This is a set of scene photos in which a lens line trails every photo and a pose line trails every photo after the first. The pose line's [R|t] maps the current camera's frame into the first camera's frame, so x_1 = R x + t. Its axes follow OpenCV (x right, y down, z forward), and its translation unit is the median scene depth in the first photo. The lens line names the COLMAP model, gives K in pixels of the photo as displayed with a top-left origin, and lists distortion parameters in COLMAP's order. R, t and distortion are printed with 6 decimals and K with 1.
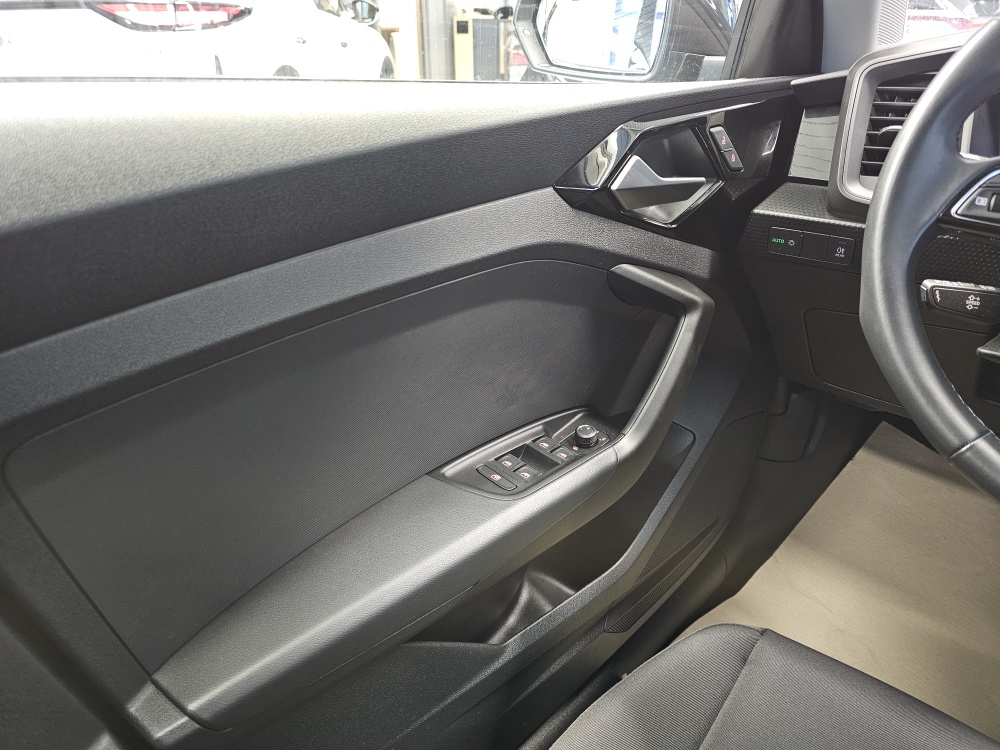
lens RADIAL K [[688.9, 0, 501.4], [0, 688.9, 370.3], [0, 0, 1]] dist [0.039392, -0.044534]
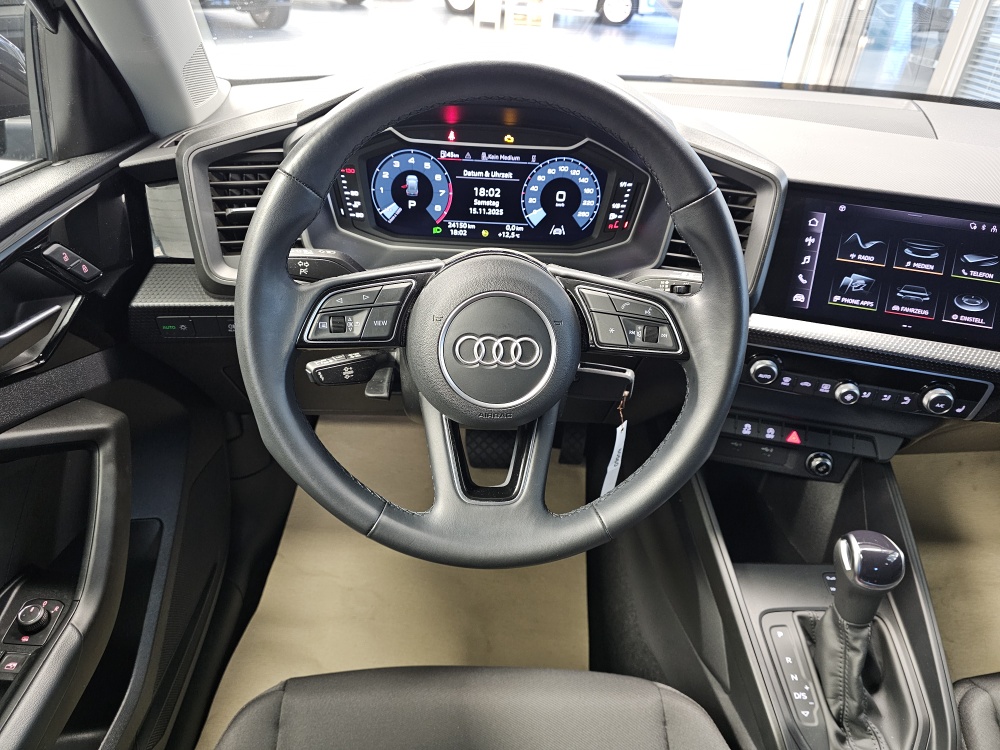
lens RADIAL K [[688.9, 0, 501.4], [0, 688.9, 370.3], [0, 0, 1]] dist [0.039392, -0.044534]
pose [[0.701035, -0.350124, 0.621259, 0.102784], [0.256909, 0.936675, 0.237985, -0.257305], [-0.665243, -0.007229, 0.746592, -0.051275]]
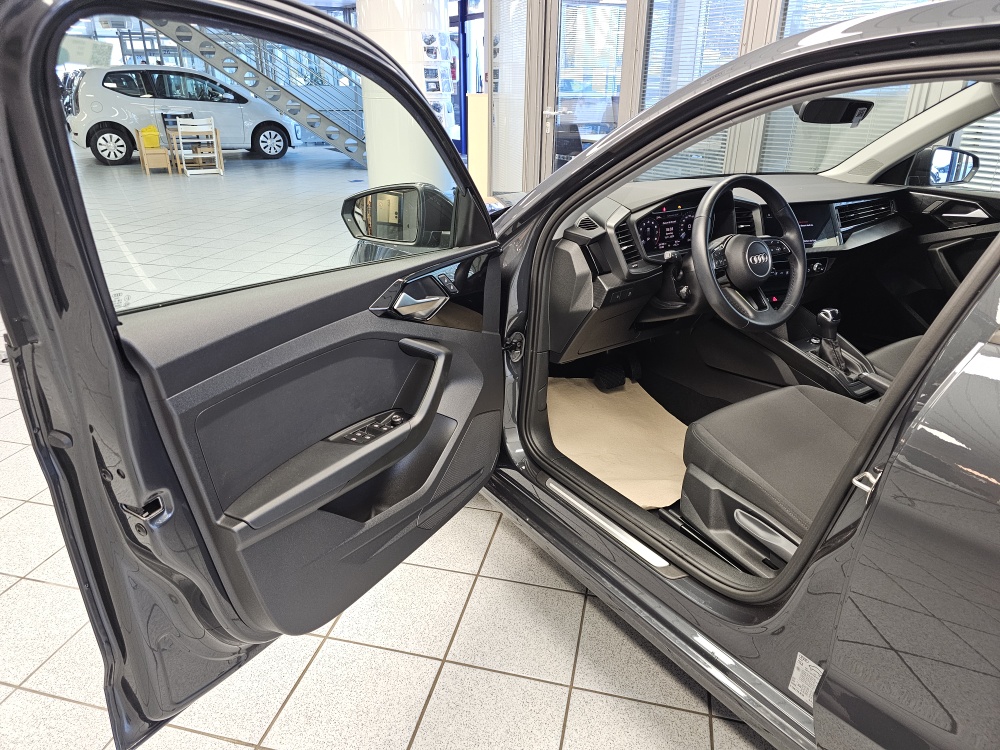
lens RADIAL K [[723.4, 0, 481.8], [0, 723.4, 371.7], [0, 0, 1]] dist [0.083288, -0.096235]
pose [[0.206639, -0.372324, 0.904807, -2.251377], [0.419748, 0.869076, 0.261759, -0.877442], [-0.883805, 0.325702, 0.335867, 0.674422]]
